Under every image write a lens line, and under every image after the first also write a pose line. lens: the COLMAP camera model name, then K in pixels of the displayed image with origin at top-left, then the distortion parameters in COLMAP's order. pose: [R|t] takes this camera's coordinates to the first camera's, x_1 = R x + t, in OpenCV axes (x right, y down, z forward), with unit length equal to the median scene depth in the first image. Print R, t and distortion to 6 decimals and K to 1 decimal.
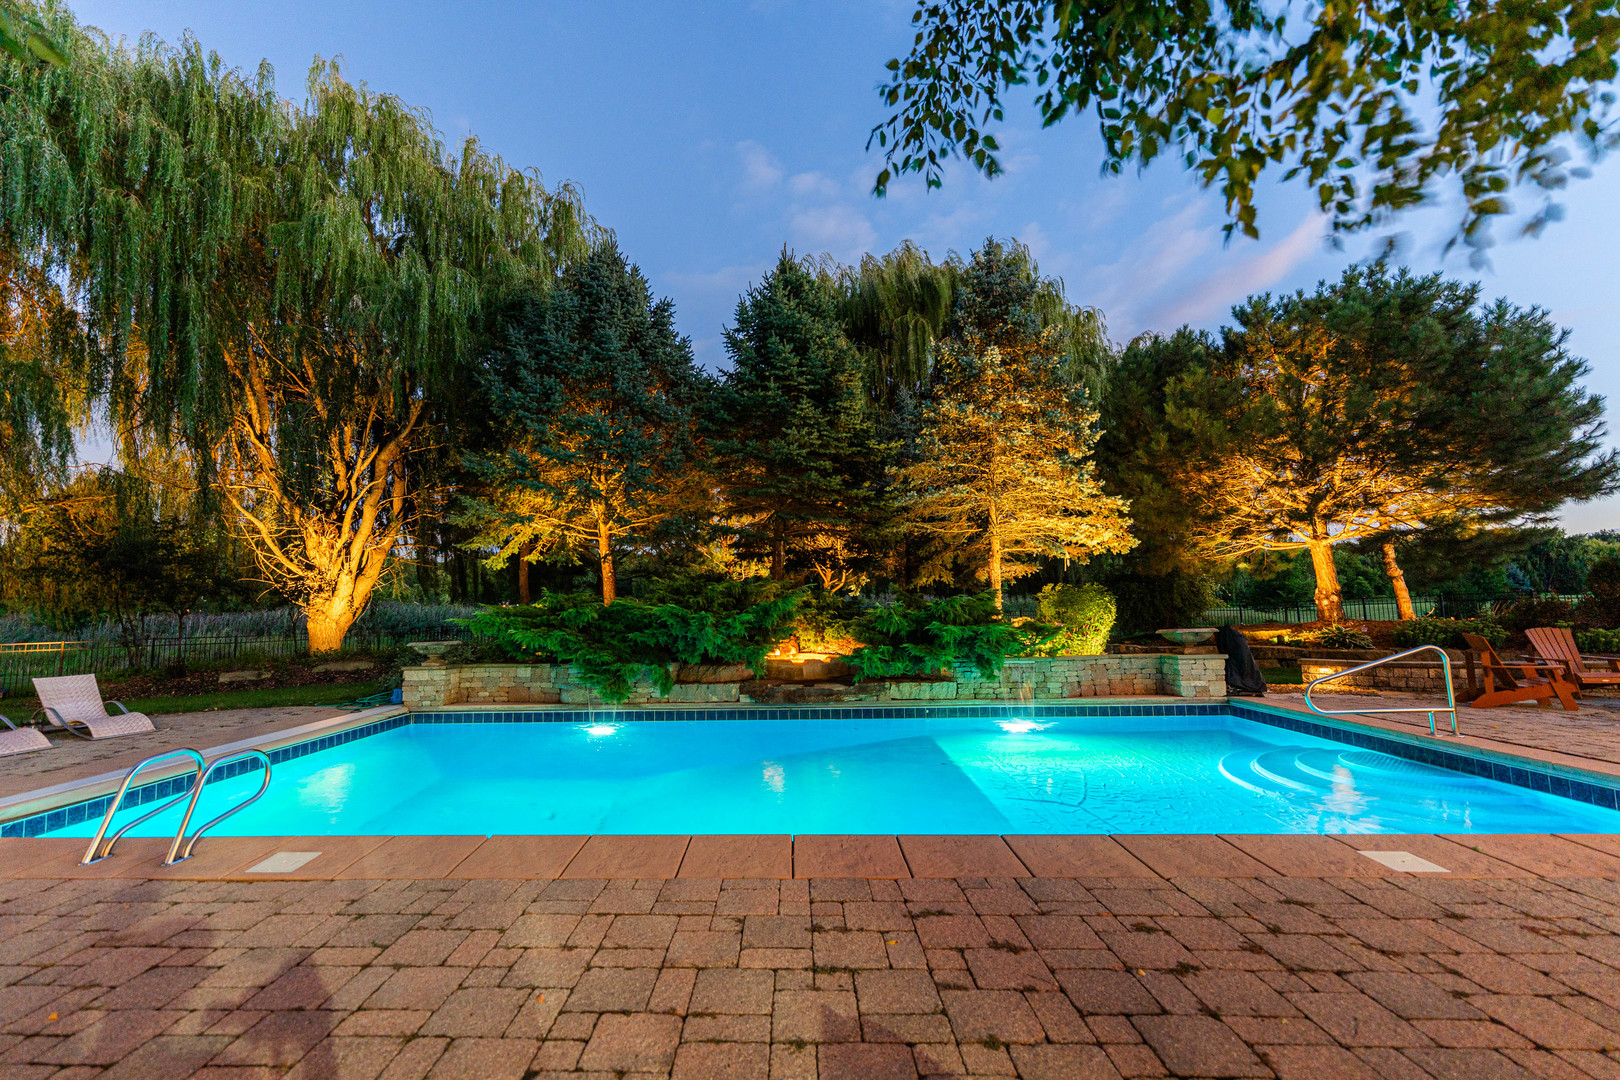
lens RADIAL K [[663.0, 0, 810.0], [0, 663.0, 540.0], [0, 0, 1]] dist [-0.000064, 0.000010]
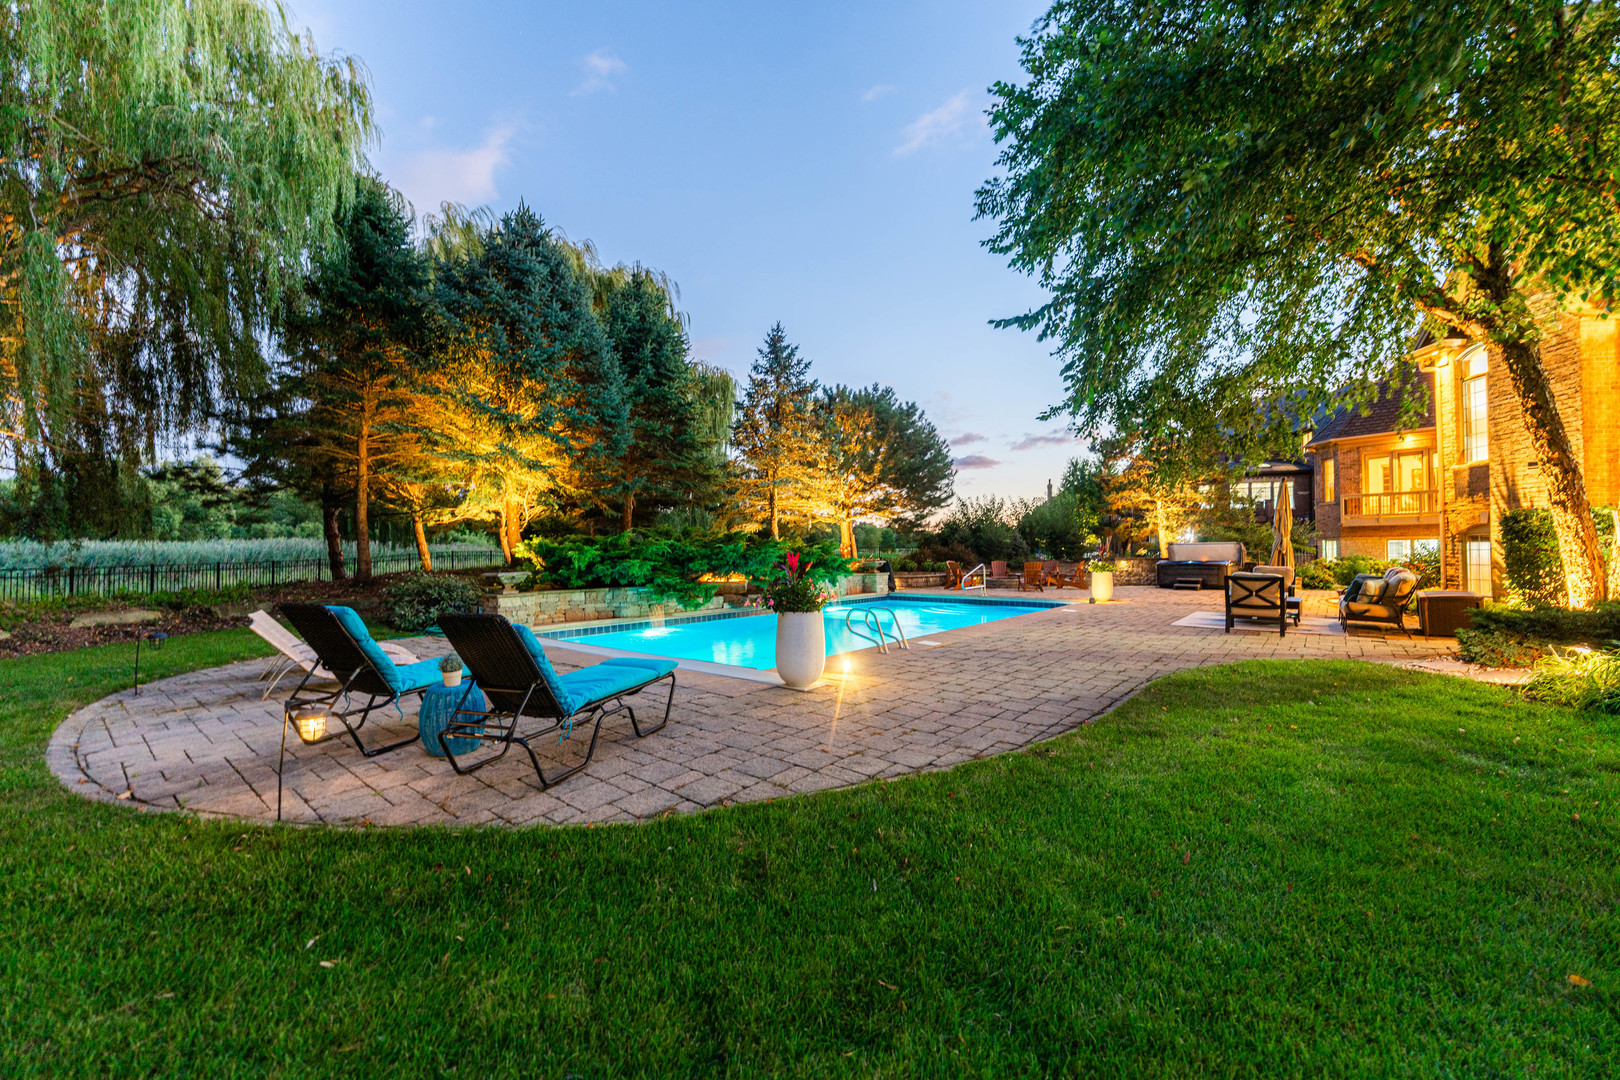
lens RADIAL K [[663.0, 0, 810.0], [0, 663.0, 540.0], [0, 0, 1]] dist [-0.000064, 0.000010]
pose [[0.606165, 0.024715, 0.794955, -1.201356], [-0.098229, 0.994191, 0.043992, -0.001084], [-0.789250, -0.104754, 0.605071, -0.074618]]
